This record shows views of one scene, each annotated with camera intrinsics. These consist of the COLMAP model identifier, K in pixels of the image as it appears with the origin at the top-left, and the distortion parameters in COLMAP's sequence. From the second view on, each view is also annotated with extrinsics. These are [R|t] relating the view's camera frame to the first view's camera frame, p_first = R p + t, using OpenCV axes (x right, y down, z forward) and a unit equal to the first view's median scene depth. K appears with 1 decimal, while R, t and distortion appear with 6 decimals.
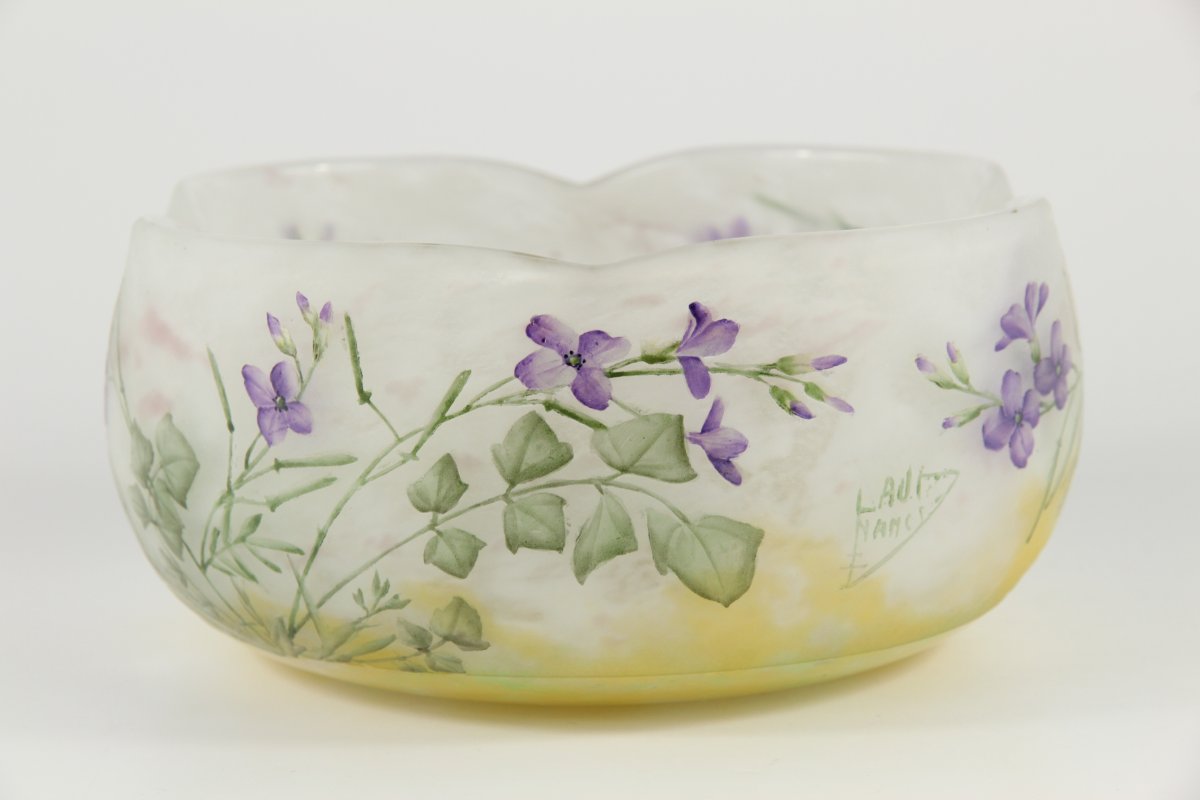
lens RADIAL K [[3703.7, 0, 598.3], [0, 3703.7, 399.6], [0, 0, 1]] dist [-0.198299, 0.000000]
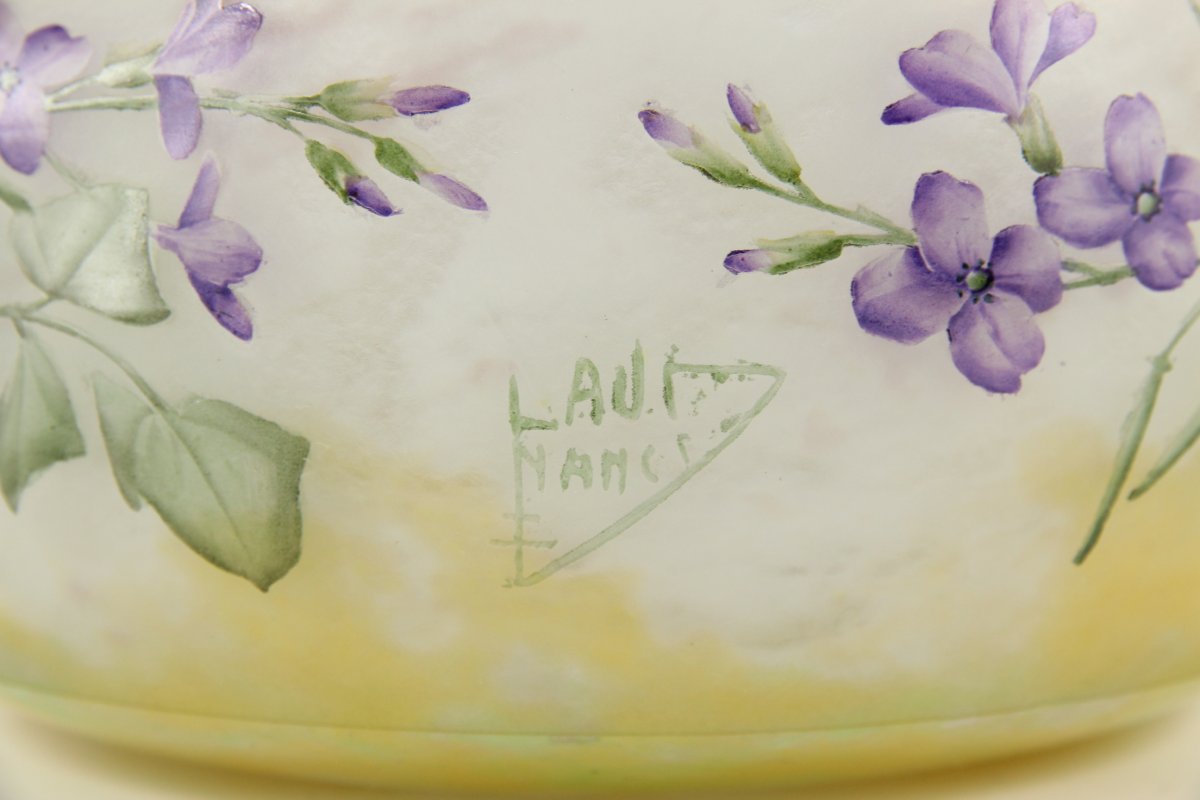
lens RADIAL K [[3253.7, 0, 591.5], [0, 3253.7, 398.7], [0, 0, 1]] dist [-0.165507, 0.000000]
pose [[0.837977, 0.072368, -0.540885, 0.299883], [-0.102860, 0.994348, -0.026319, 0.036124], [0.535923, 0.077691, 0.840685, 0.632595]]
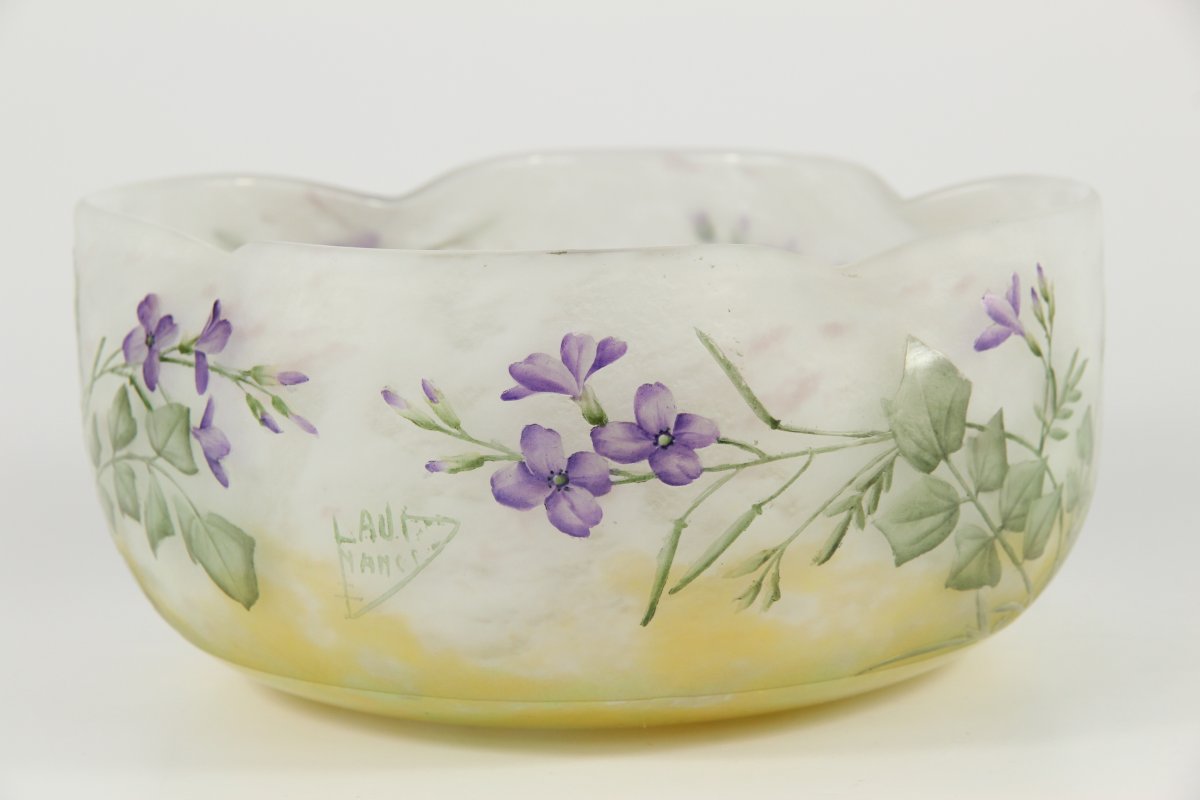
lens RADIAL K [[3703.7, 0, 605.0], [0, 3703.7, 399.7], [0, 0, 1]] dist [-0.198299, 0.000000]
pose [[0.561288, 0.143502, -0.815084, 0.865402], [-0.130364, 0.987888, 0.084154, -0.093205], [0.817289, 0.059023, 0.573198, 0.491071]]
